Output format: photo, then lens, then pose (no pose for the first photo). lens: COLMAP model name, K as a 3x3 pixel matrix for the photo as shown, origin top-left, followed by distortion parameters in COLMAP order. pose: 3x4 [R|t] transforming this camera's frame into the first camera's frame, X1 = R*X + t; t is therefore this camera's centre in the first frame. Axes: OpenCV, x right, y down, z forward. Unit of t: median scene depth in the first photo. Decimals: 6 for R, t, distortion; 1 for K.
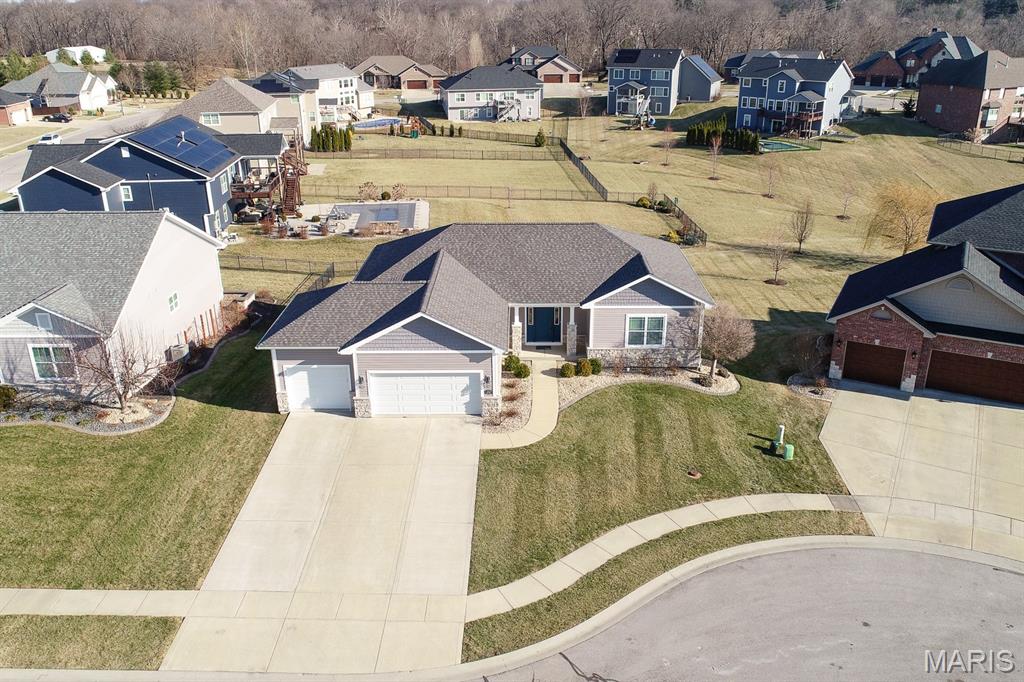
lens RADIAL K [[822.5, 0, 512.0], [0, 822.5, 341.0], [0, 0, 1]] dist [-0.004061, -0.004649]
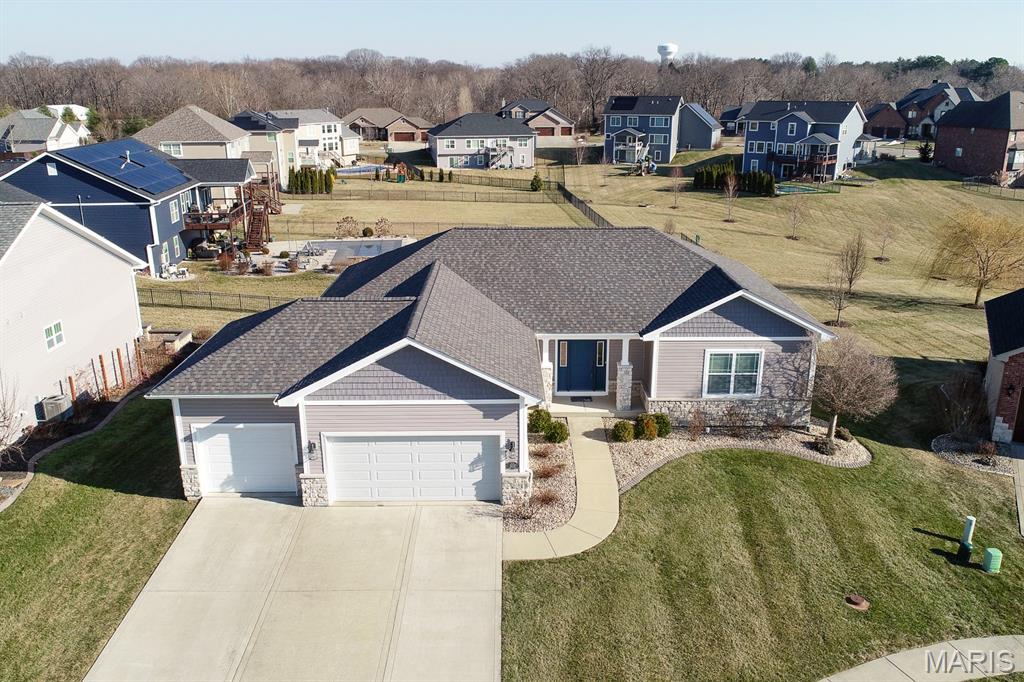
lens RADIAL K [[810.3, 0, 512.0], [0, 810.3, 341.0], [0, 0, 1]] dist [-0.002848, -0.000127]
pose [[0.999820, -0.000766, 0.018956, -0.035847], [0.002230, 0.997002, -0.077343, 0.012600], [-0.018840, 0.077371, 0.996824, 0.320300]]
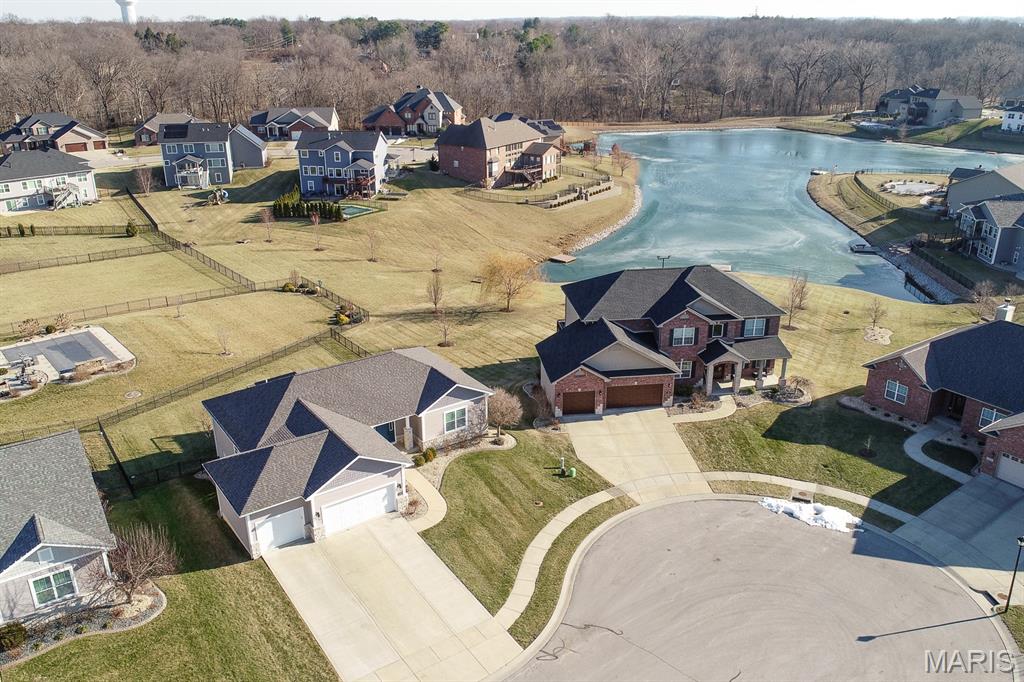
lens RADIAL K [[810.3, 0, 512.0], [0, 810.3, 341.0], [0, 0, 1]] dist [-0.002848, -0.000127]
pose [[0.810145, -0.210641, 0.547079, -0.523436], [0.215024, 0.974946, 0.056963, -0.211178], [-0.545371, 0.071487, 0.835141, -0.287247]]
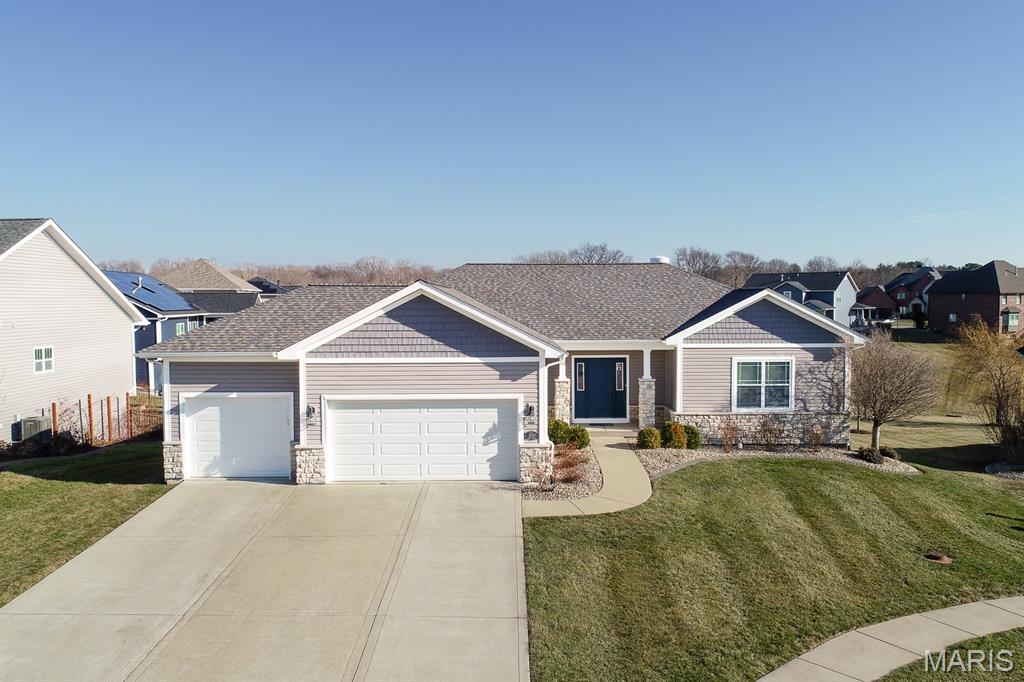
lens RADIAL K [[810.3, 0, 512.0], [0, 810.3, 341.0], [0, 0, 1]] dist [-0.002848, -0.000127]
pose [[0.999831, 0.003365, 0.018098, -0.046308], [0.002708, 0.945570, -0.325408, 0.161250], [-0.018208, 0.325402, 0.945400, 0.387466]]
